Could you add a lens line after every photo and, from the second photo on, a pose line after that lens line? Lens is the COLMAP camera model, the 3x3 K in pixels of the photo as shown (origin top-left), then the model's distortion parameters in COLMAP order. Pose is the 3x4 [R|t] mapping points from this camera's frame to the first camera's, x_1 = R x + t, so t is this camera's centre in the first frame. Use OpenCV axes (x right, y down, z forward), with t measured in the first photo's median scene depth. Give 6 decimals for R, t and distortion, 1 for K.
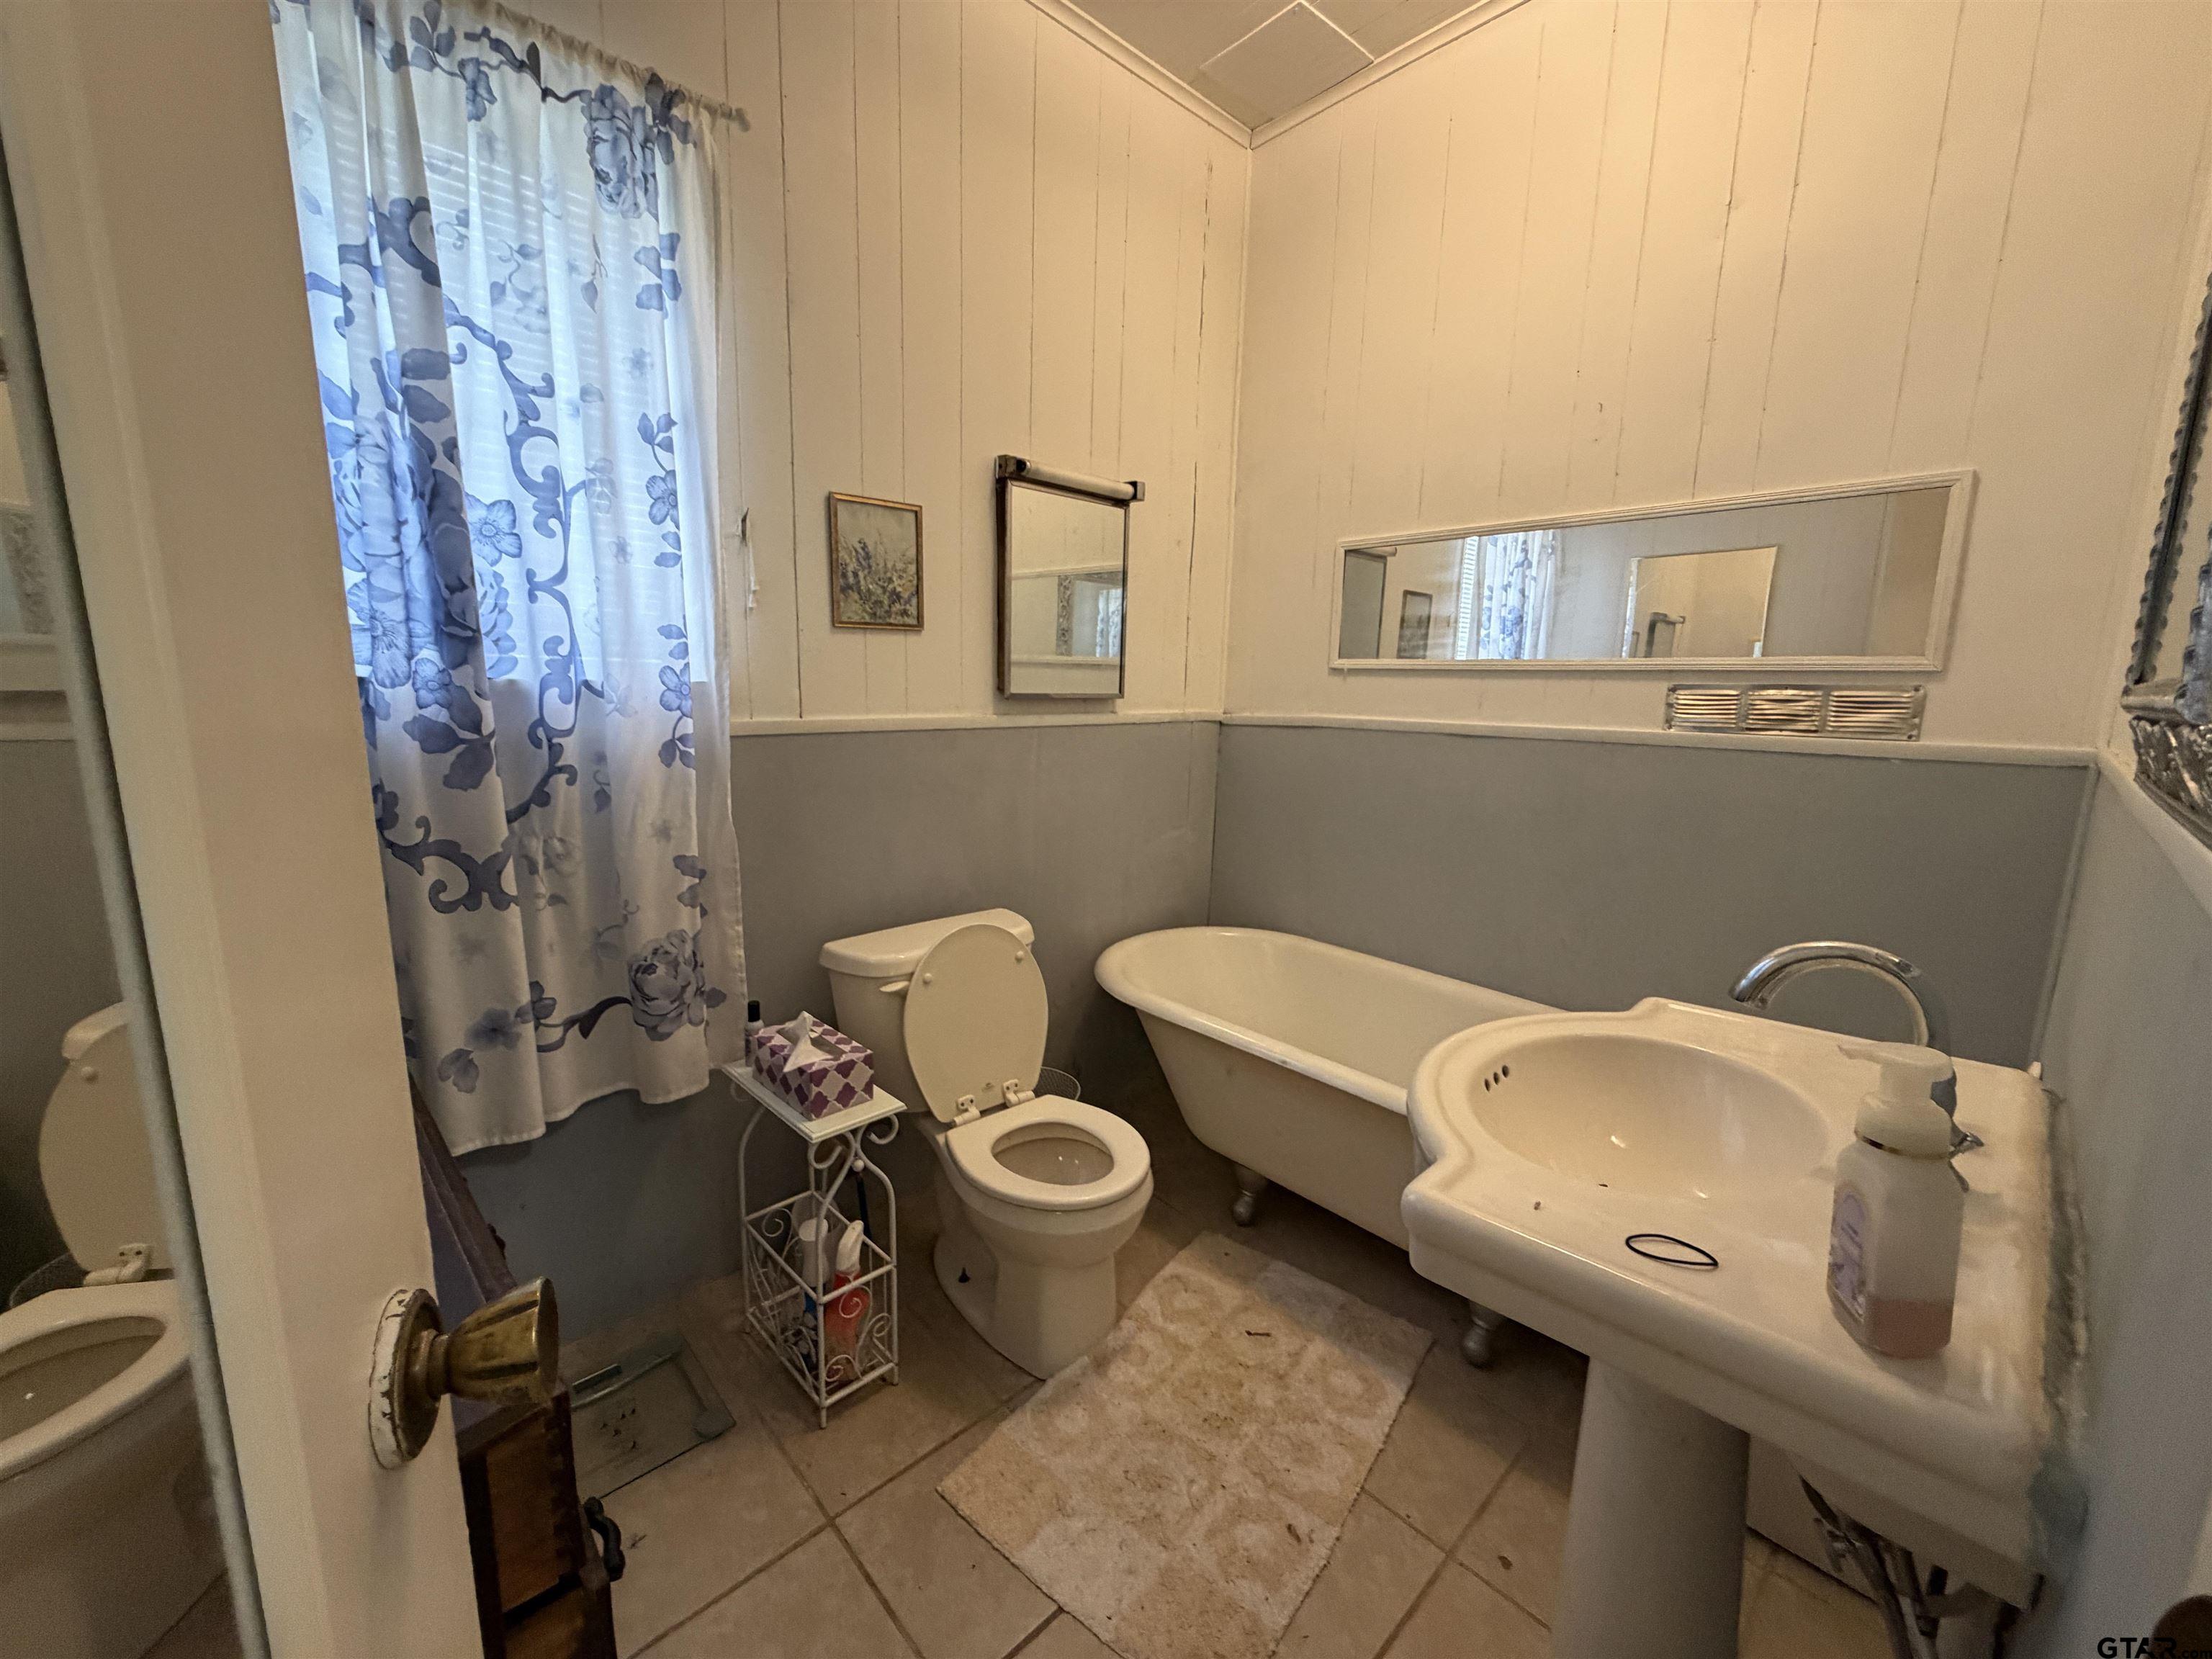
lens RADIAL K [[884.1, 0, 1098.9], [0, 884.1, 830.9], [0, 0, 1]] dist [-0.001438, 0.000407]
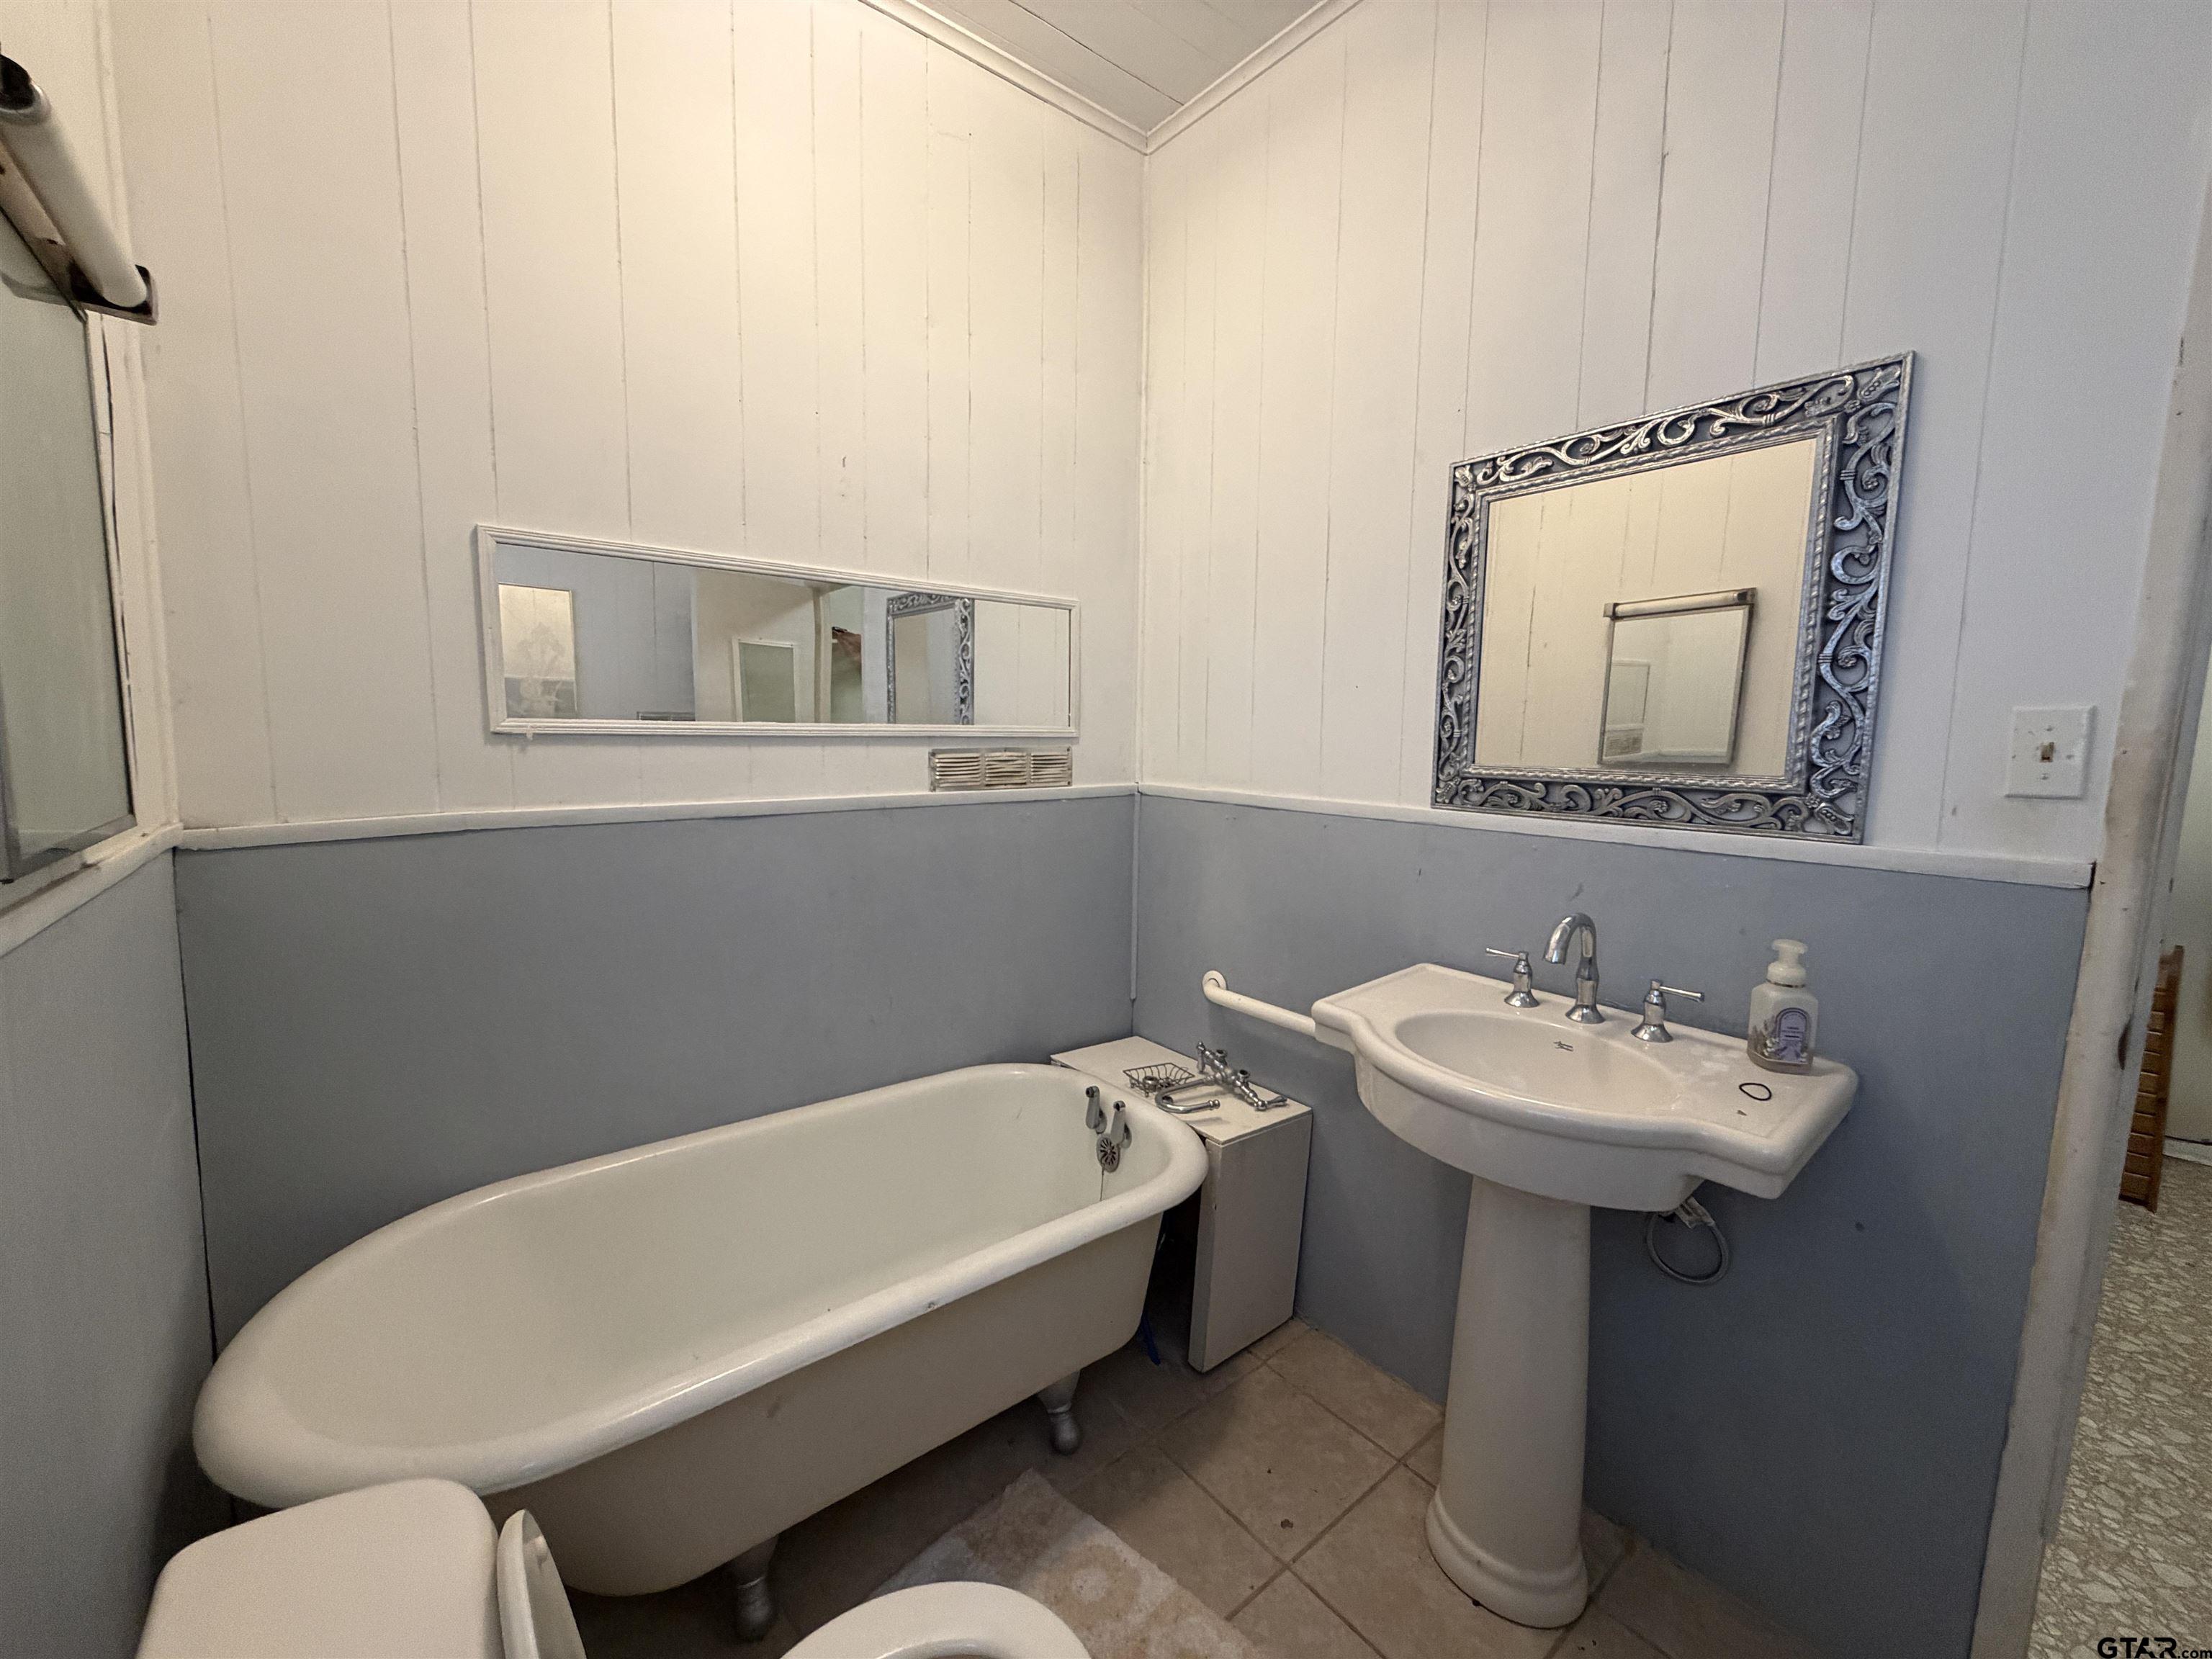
lens RADIAL K [[884.1, 0, 1098.9], [0, 884.1, 830.9], [0, 0, 1]] dist [-0.001438, 0.000407]
pose [[0.076673, -0.133762, 0.988043, -0.424172], [0.152445, 0.980882, 0.120962, -0.173965], [-0.985333, 0.141348, 0.095598, 0.739057]]
